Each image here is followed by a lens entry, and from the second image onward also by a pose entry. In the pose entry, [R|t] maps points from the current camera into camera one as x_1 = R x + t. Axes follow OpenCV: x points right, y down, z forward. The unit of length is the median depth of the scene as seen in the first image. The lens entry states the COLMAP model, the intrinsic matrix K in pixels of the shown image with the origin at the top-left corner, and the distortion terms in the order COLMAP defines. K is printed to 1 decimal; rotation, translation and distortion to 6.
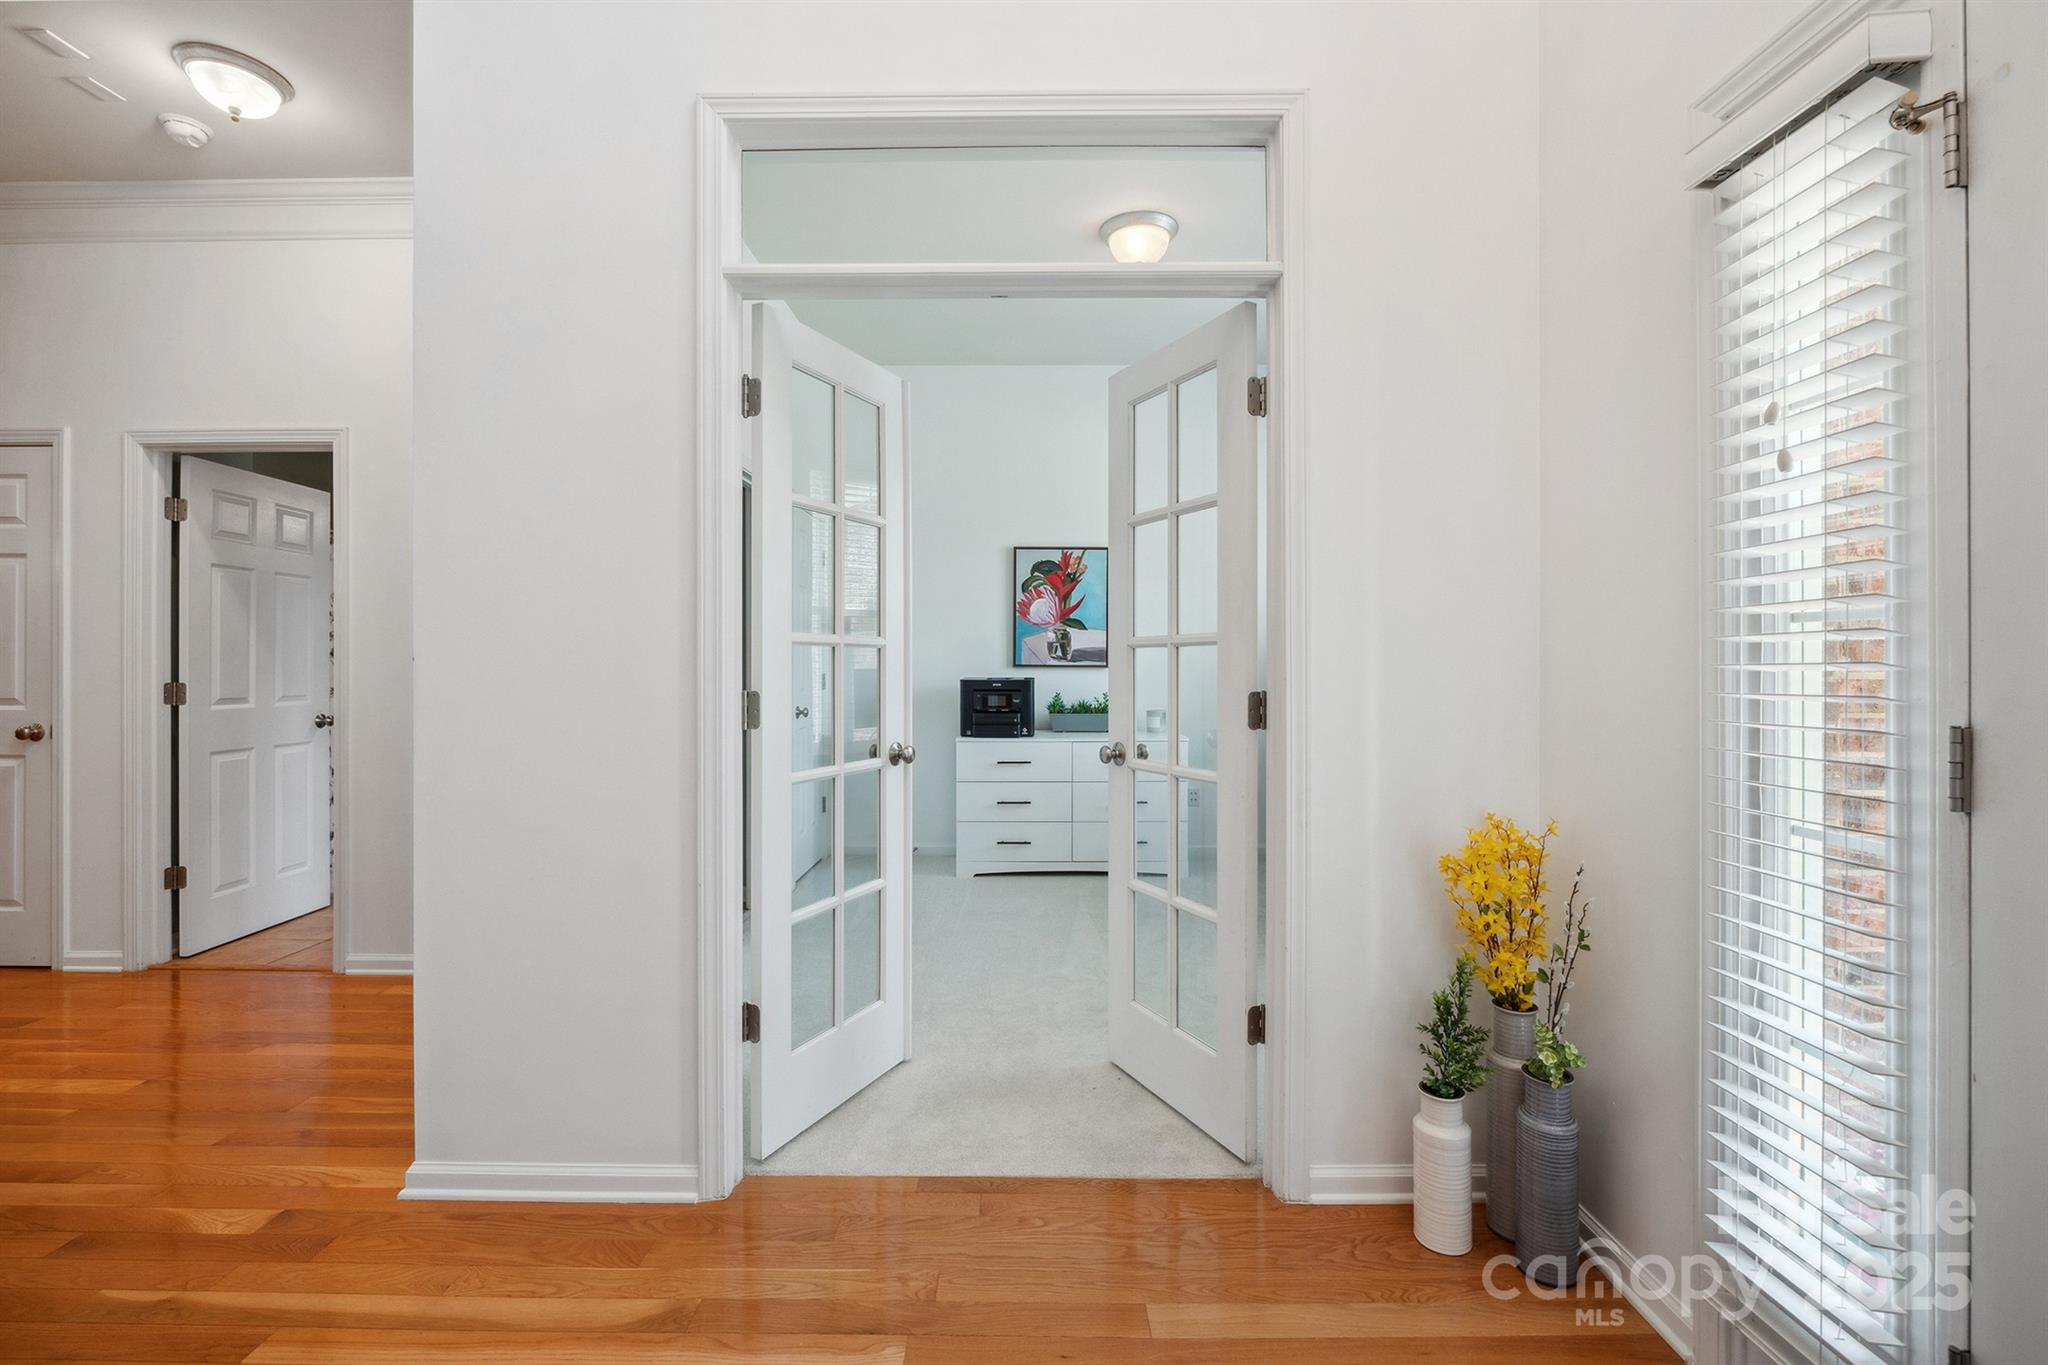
lens RADIAL K [[860.0, 0, 1021.9], [0, 860.0, 668.2], [0, 0, 1]] dist [-0.007764, 0.000777]
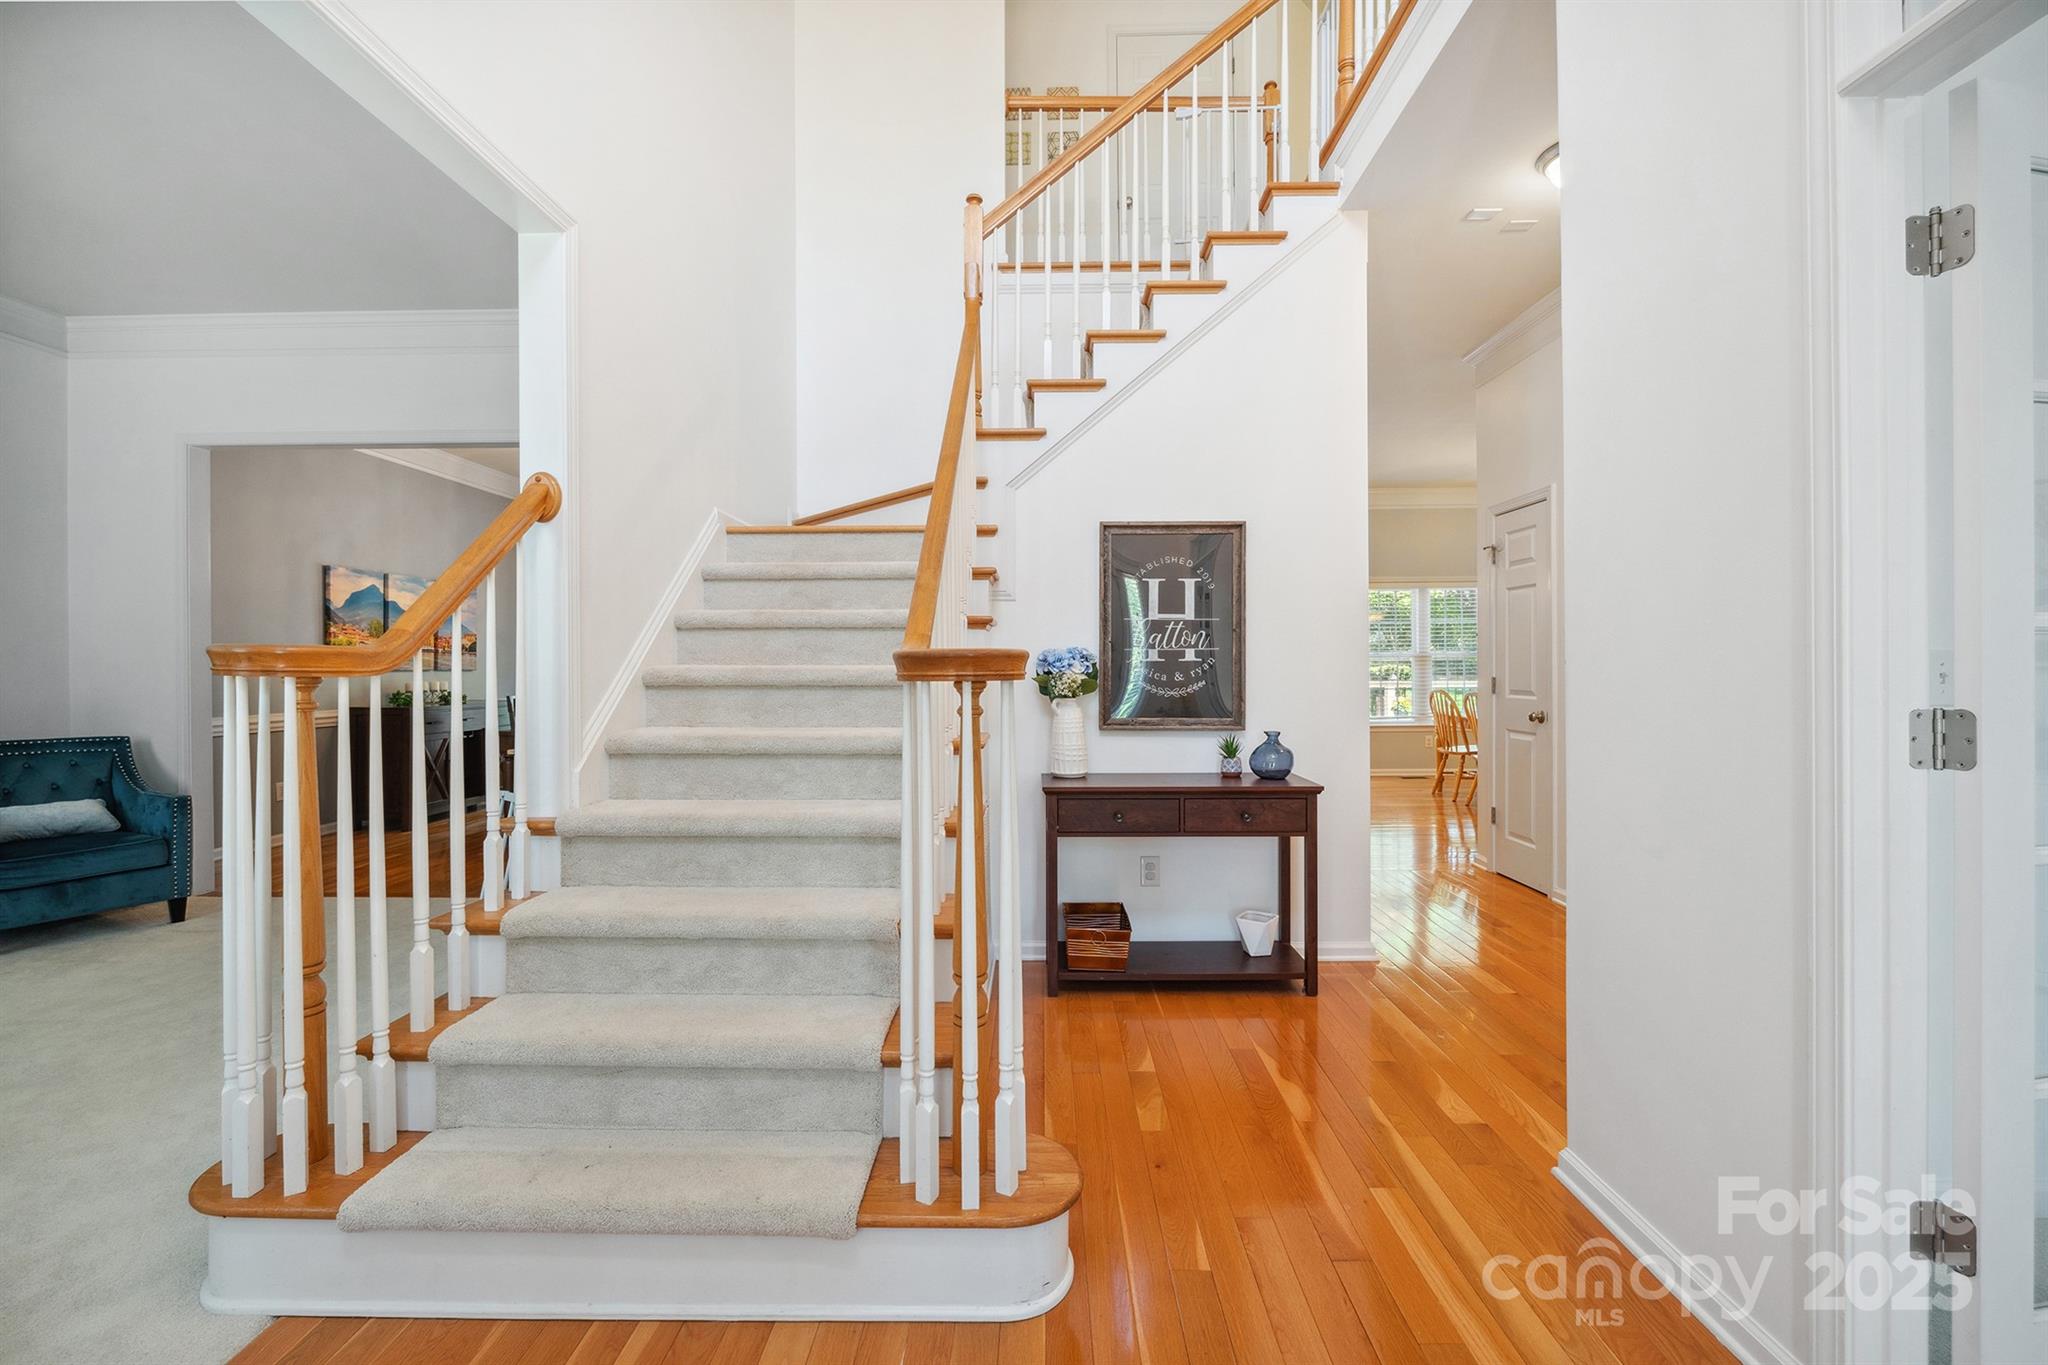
lens RADIAL K [[860.0, 0, 1021.9], [0, 860.0, 668.2], [0, 0, 1]] dist [-0.007764, 0.000777]
pose [[-0.017023, 0.000994, -0.999855, 0.379174], [0.002393, 0.999997, 0.000953, -0.008006], [0.999852, -0.002377, -0.017026, 0.403145]]
